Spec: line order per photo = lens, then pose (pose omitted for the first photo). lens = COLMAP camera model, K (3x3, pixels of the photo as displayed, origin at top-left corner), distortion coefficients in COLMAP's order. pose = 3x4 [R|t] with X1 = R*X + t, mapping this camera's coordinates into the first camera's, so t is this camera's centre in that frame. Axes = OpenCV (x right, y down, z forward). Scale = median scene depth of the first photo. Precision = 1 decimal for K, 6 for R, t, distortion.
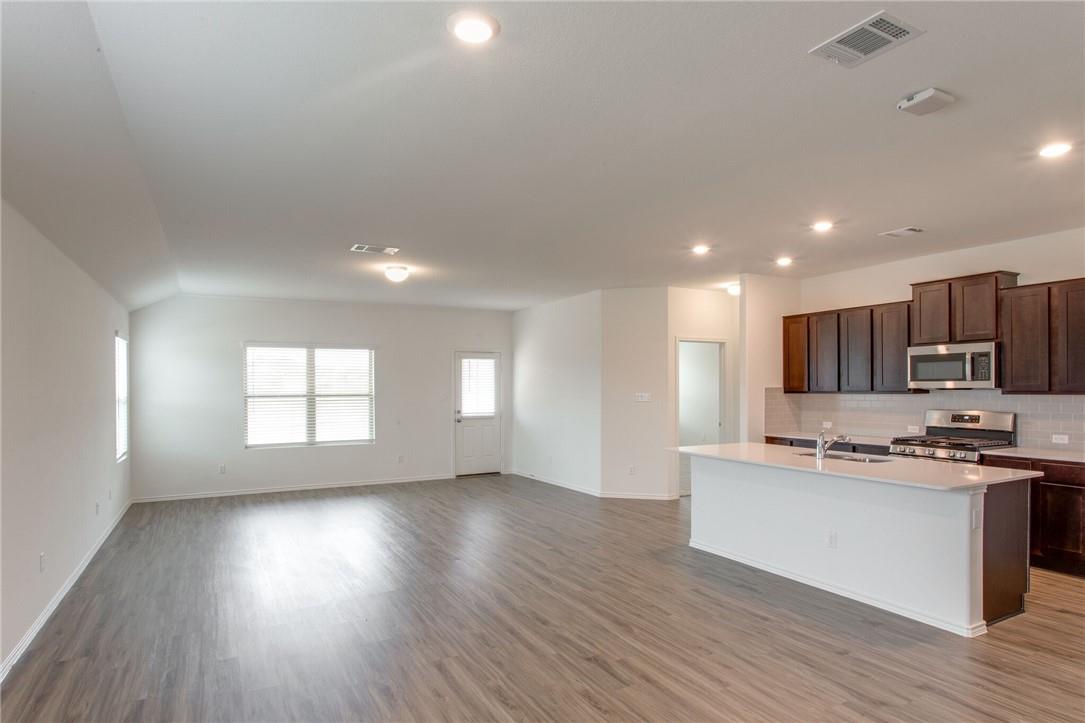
lens RADIAL K [[607.7, 0, 542.5], [0, 607.7, 389.6], [0, 0, 1]] dist [-0.011343, 0.002613]
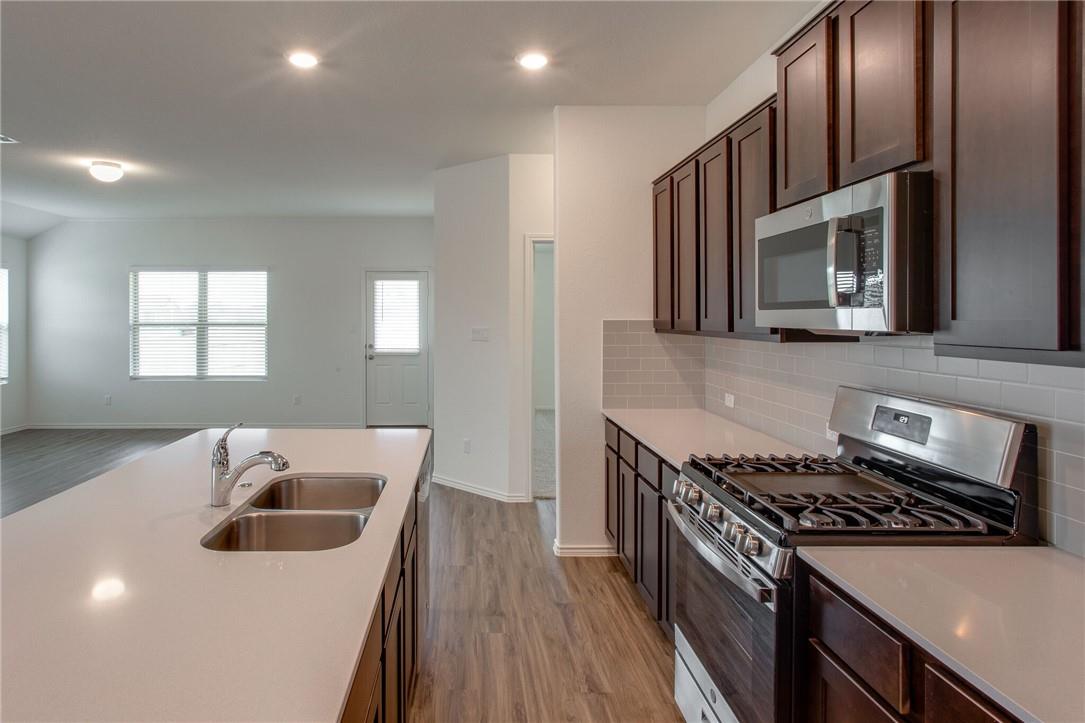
lens RADIAL K [[620.9, 0, 485.1], [0, 620.9, 317.9], [0, 0, 1]] dist [-0.001687, 0.000277]
pose [[0.890200, 0.008433, -0.455492, 0.620901], [-0.008274, 0.999963, 0.002343, -0.007380], [0.455495, 0.001683, 0.890237, 0.568946]]
